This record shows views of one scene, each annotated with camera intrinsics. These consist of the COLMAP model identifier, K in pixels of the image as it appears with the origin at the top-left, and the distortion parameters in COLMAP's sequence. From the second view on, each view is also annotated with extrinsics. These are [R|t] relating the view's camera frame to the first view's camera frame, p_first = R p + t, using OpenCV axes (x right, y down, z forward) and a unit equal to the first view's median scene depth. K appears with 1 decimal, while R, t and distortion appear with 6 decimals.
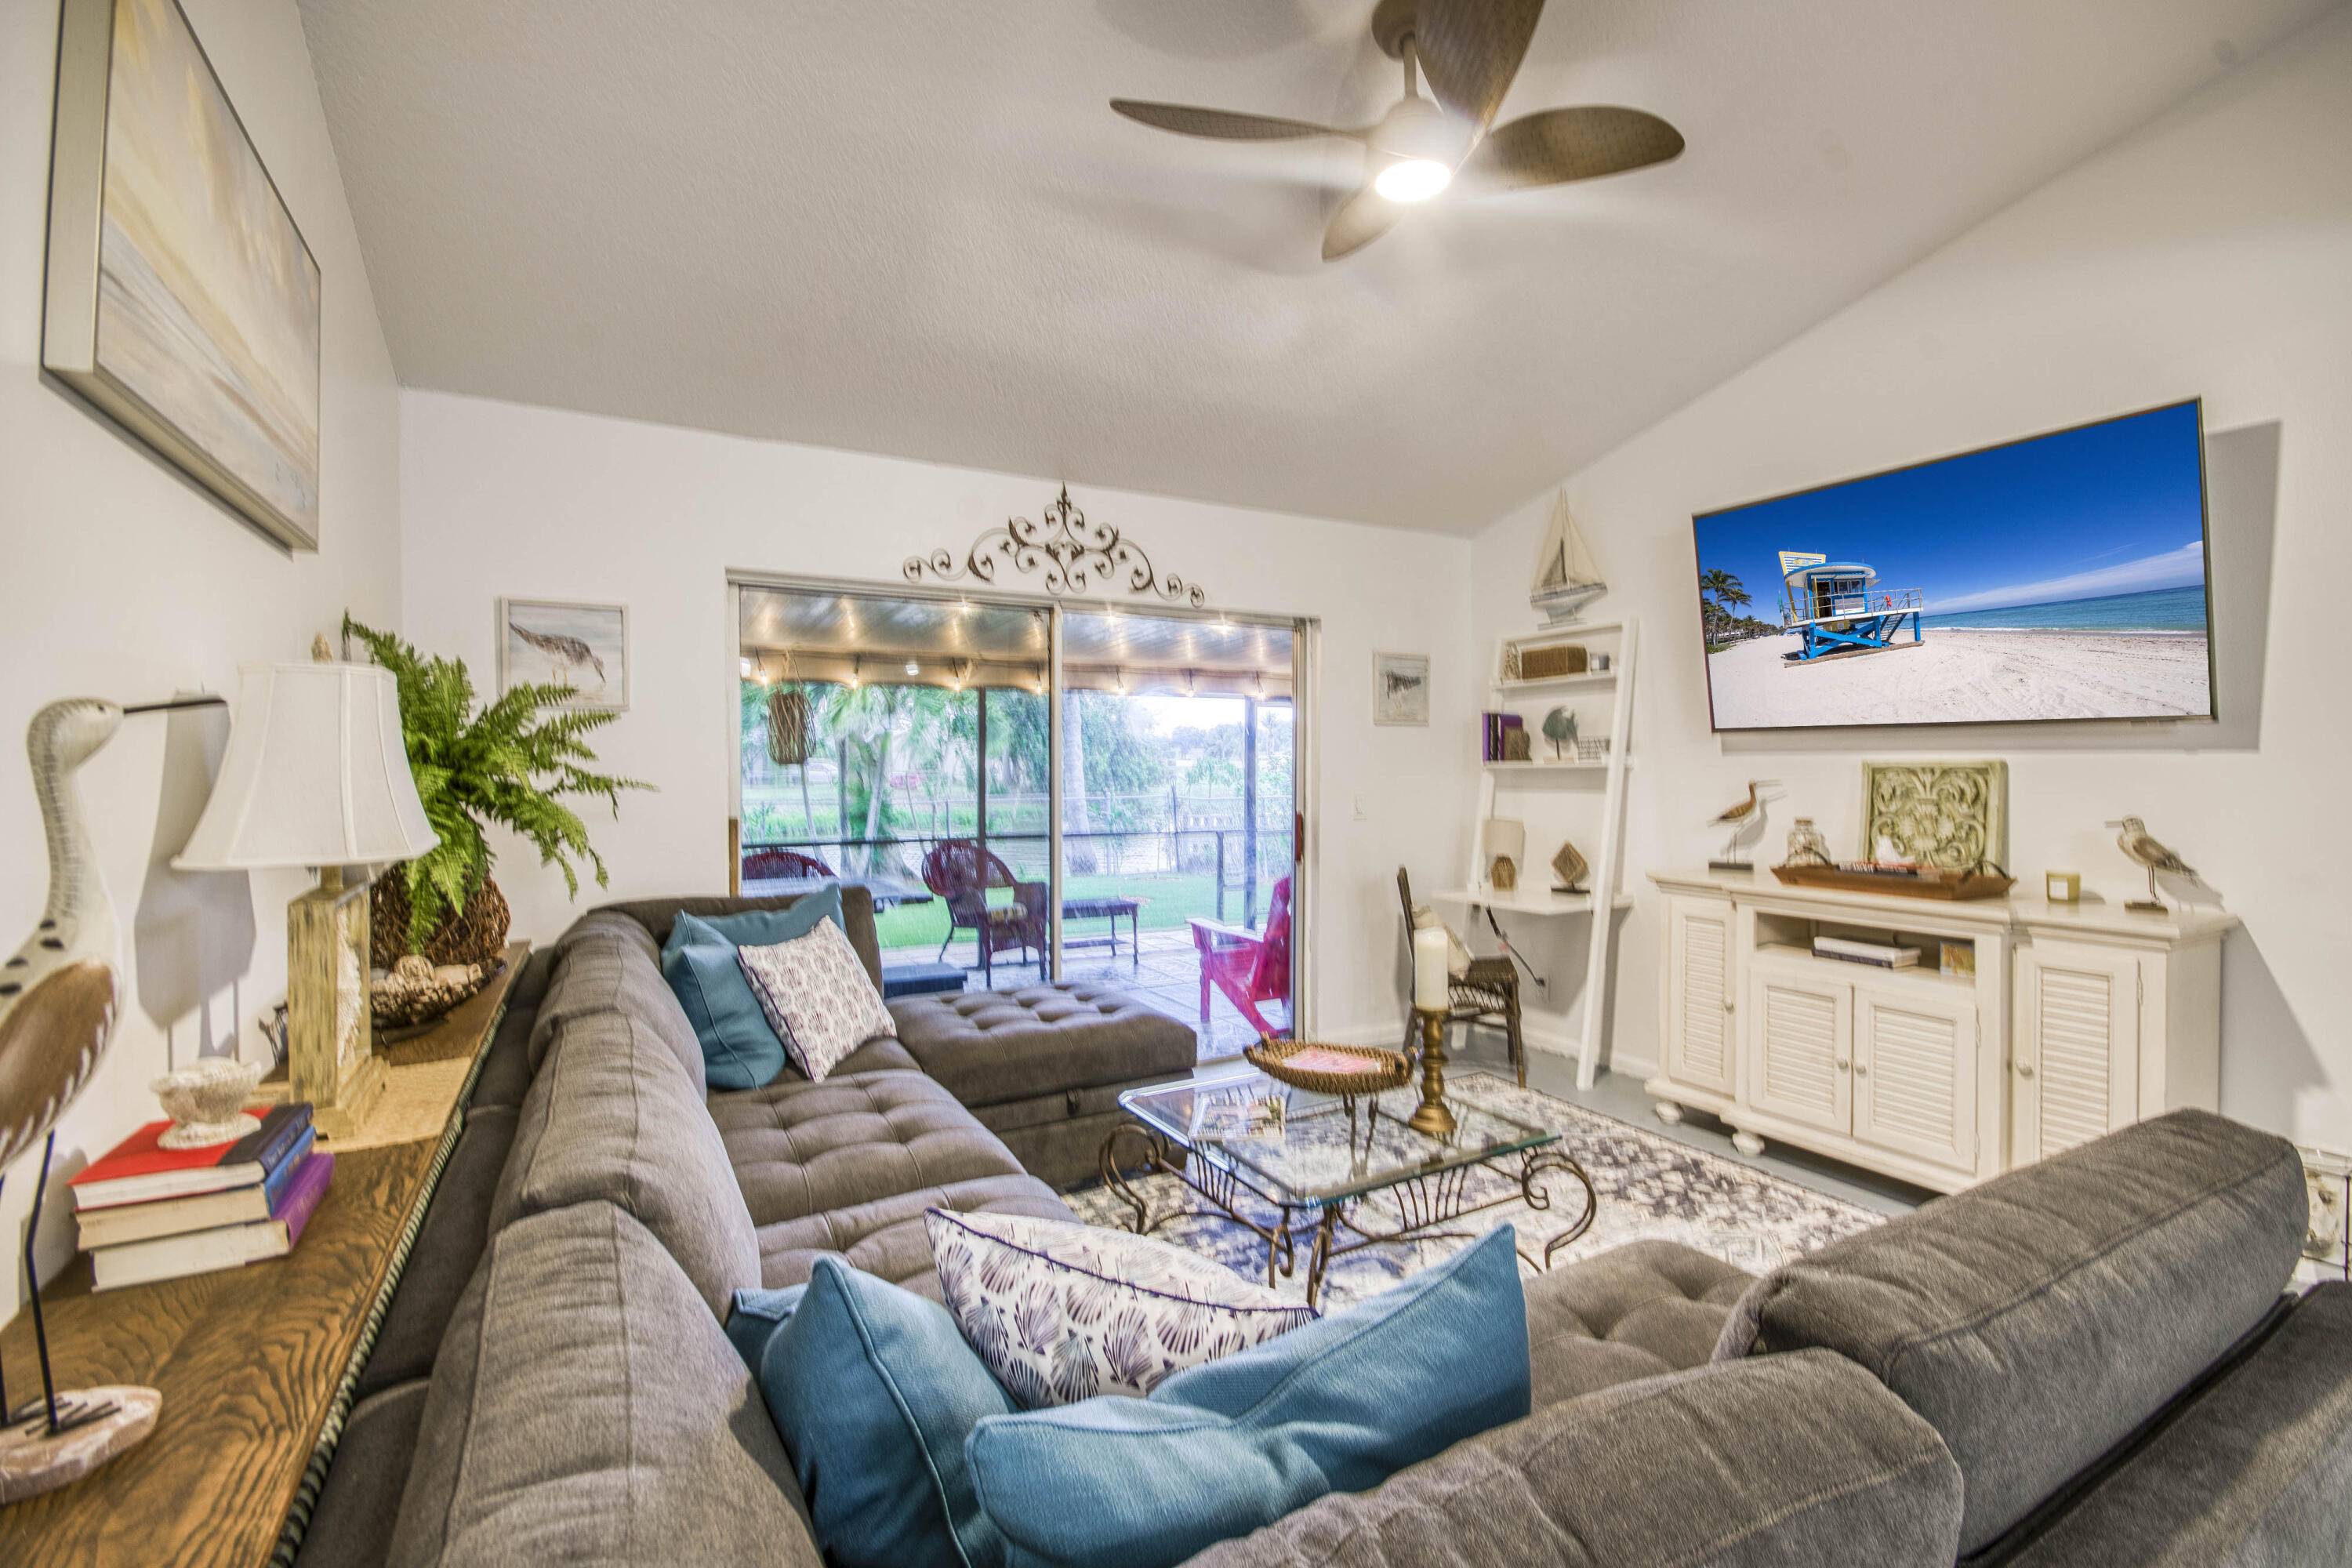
lens RADIAL K [[1041.6, 0, 1235.0], [0, 1041.6, 778.4], [0, 0, 1]] dist [0.000081, 0.000123]
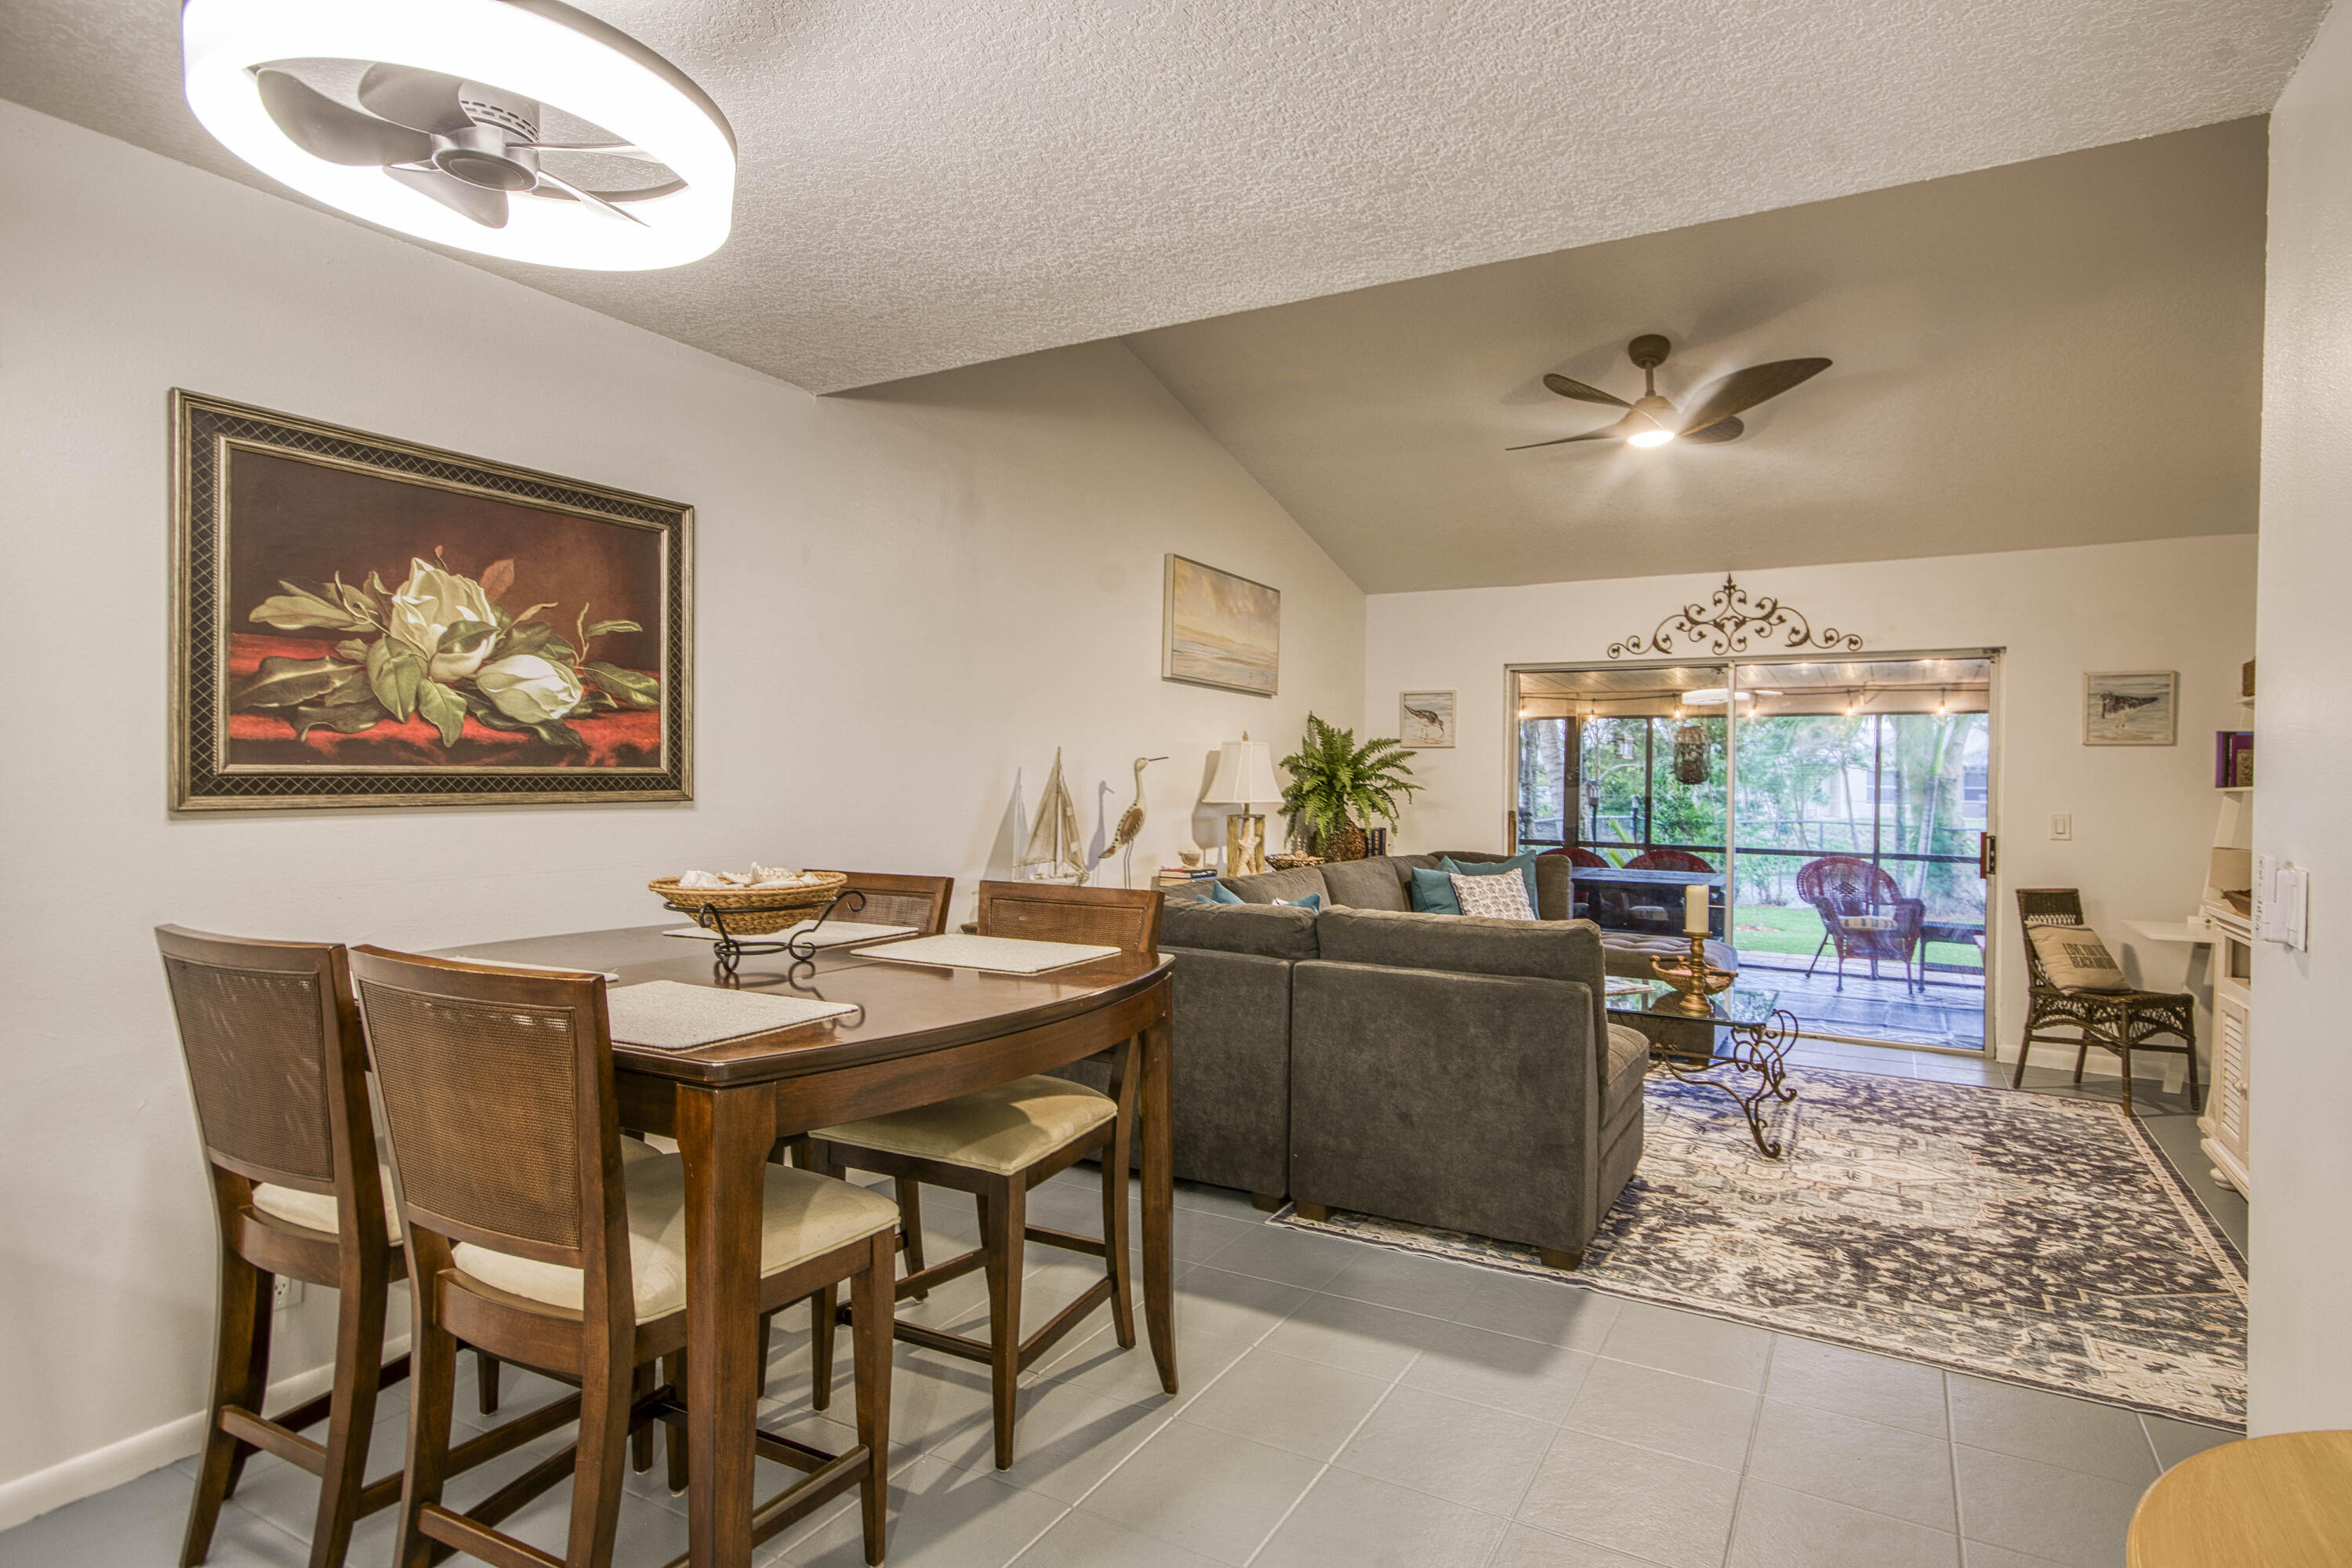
lens RADIAL K [[1209.7, 0, 1260.9], [0, 1209.7, 778.6], [0, 0, 1]] dist [0.034838, -0.000121]
pose [[0.525887, 0.008657, -0.850510, 0.876791], [-0.027250, 0.999606, -0.006675, 0.009198], [0.850118, 0.026687, 0.525916, -0.339676]]
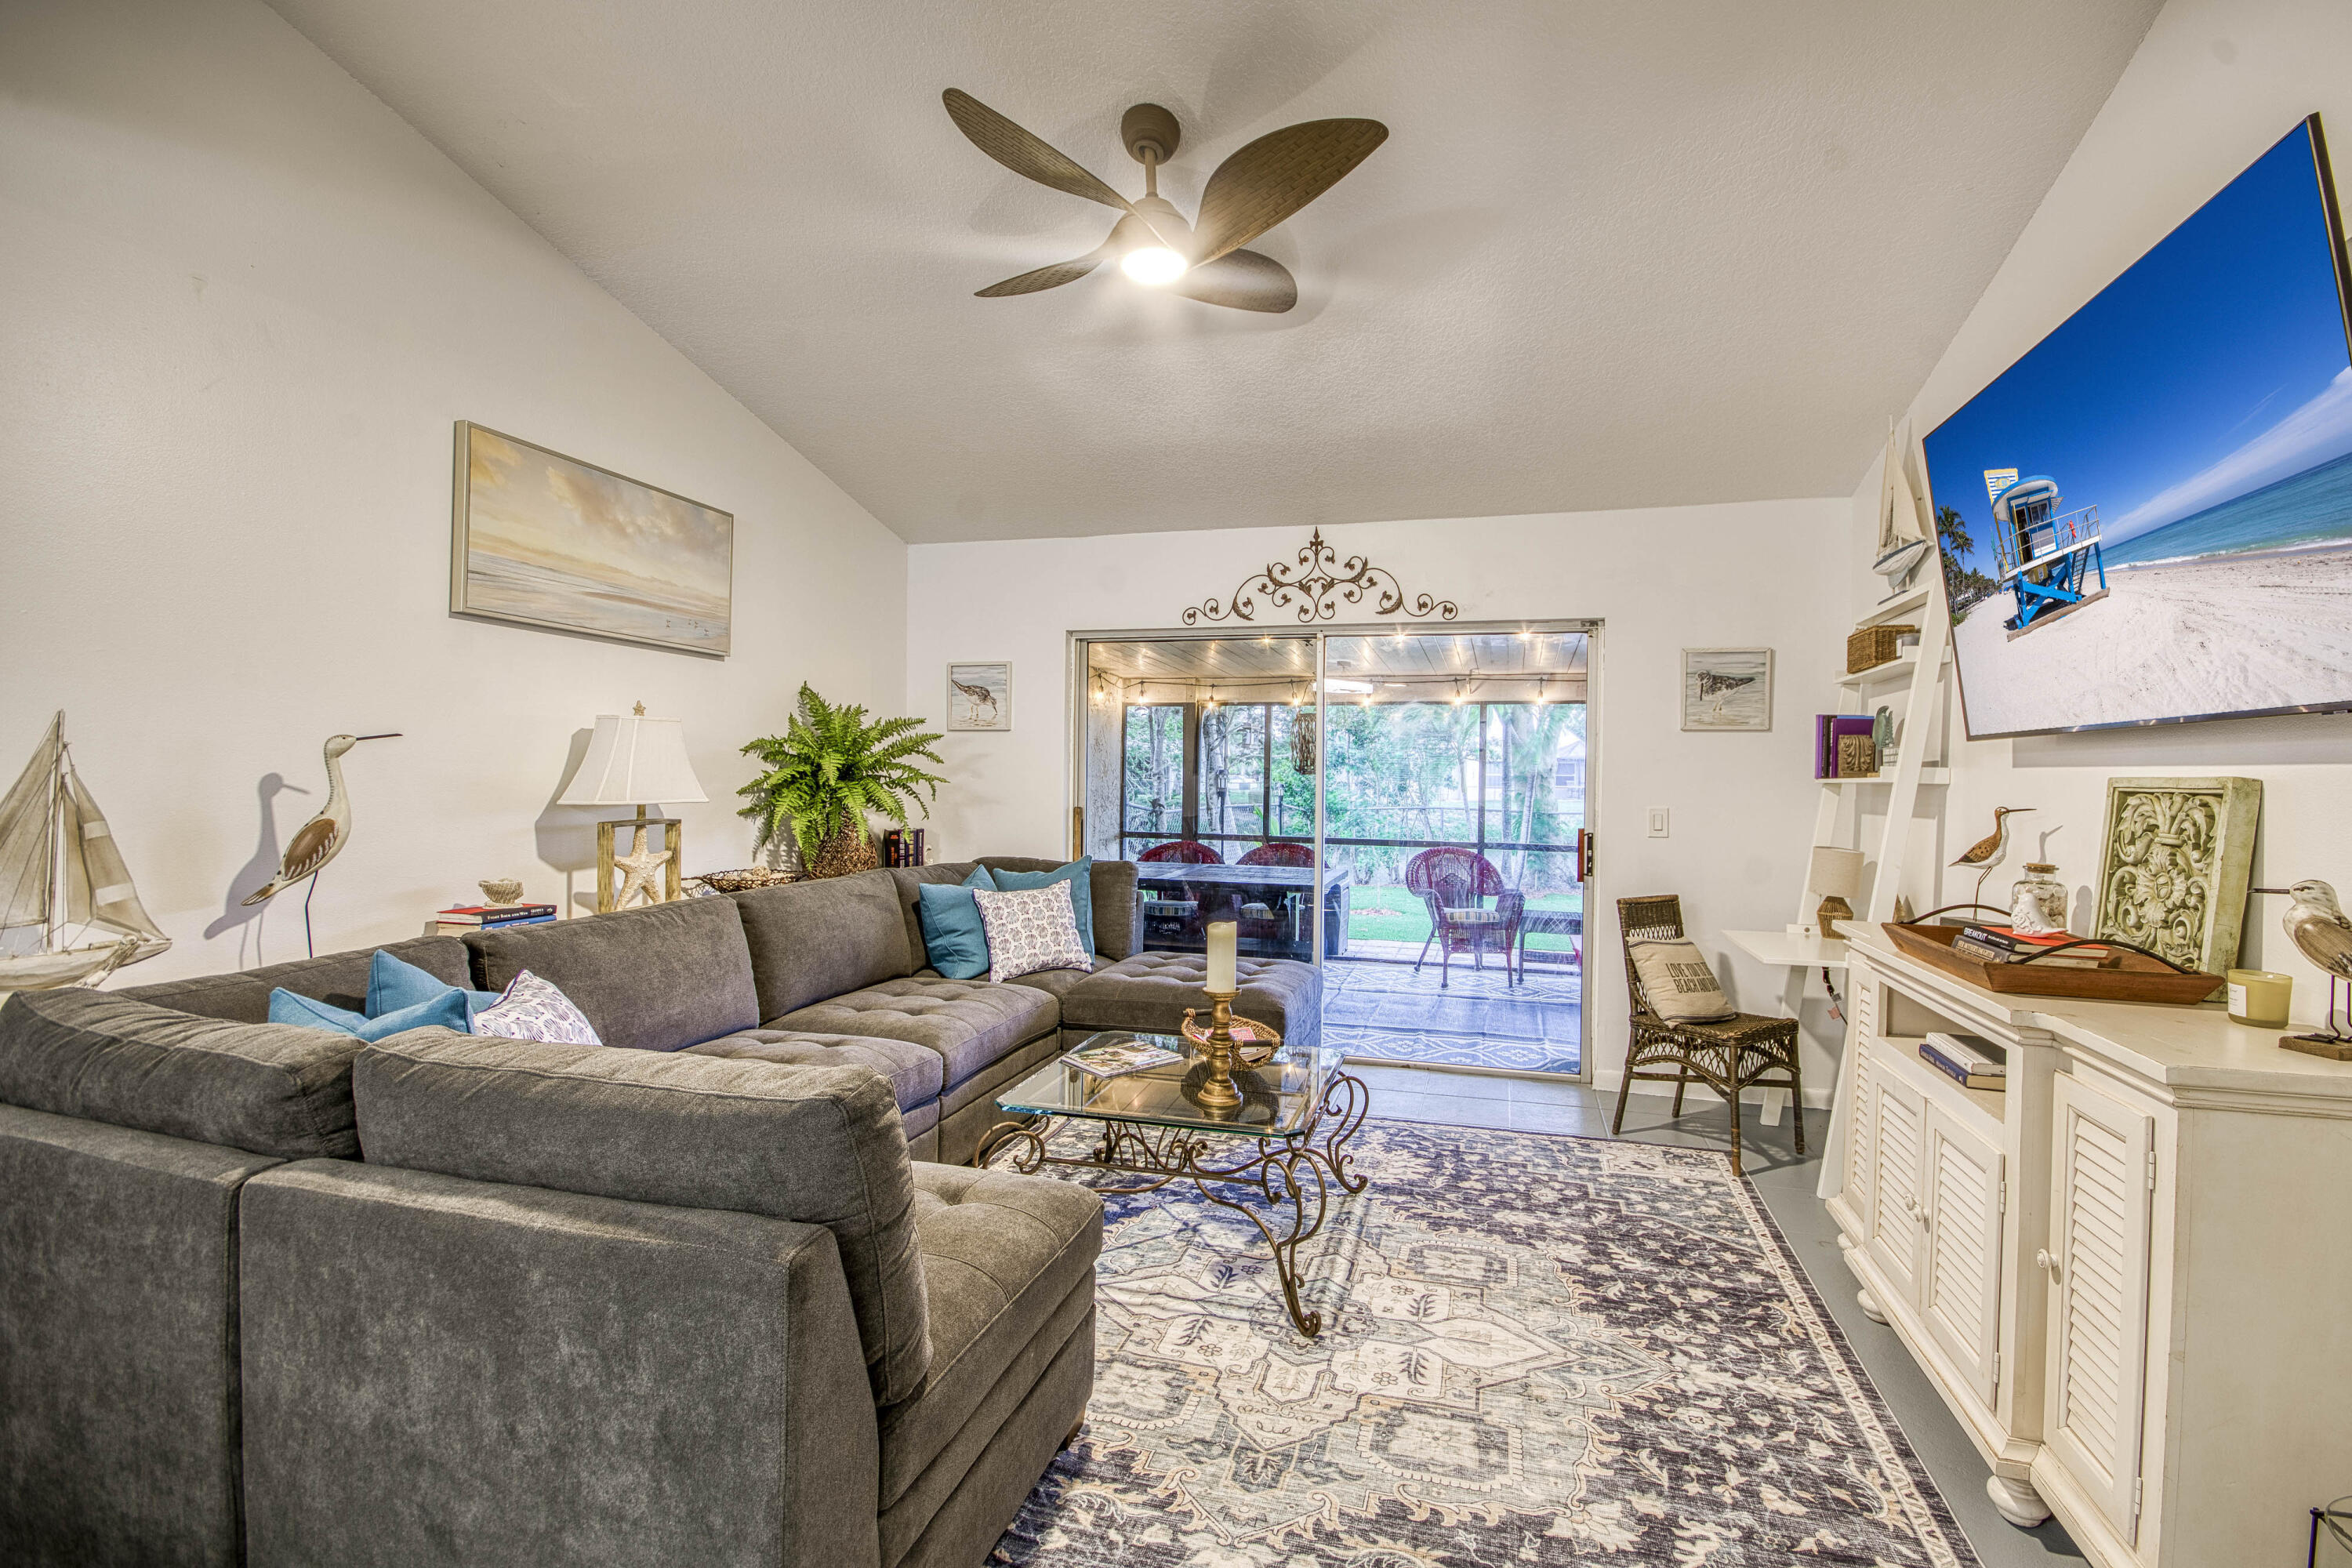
lens RADIAL K [[1041.6, 0, 1235.0], [0, 1041.6, 778.4], [0, 0, 1]] dist [0.000081, 0.000123]
pose [[0.701774, 0.014613, -0.712250, 0.605149], [-0.024667, 0.999689, -0.003794, -0.000439], [0.711972, 0.020231, 0.701916, 0.145732]]
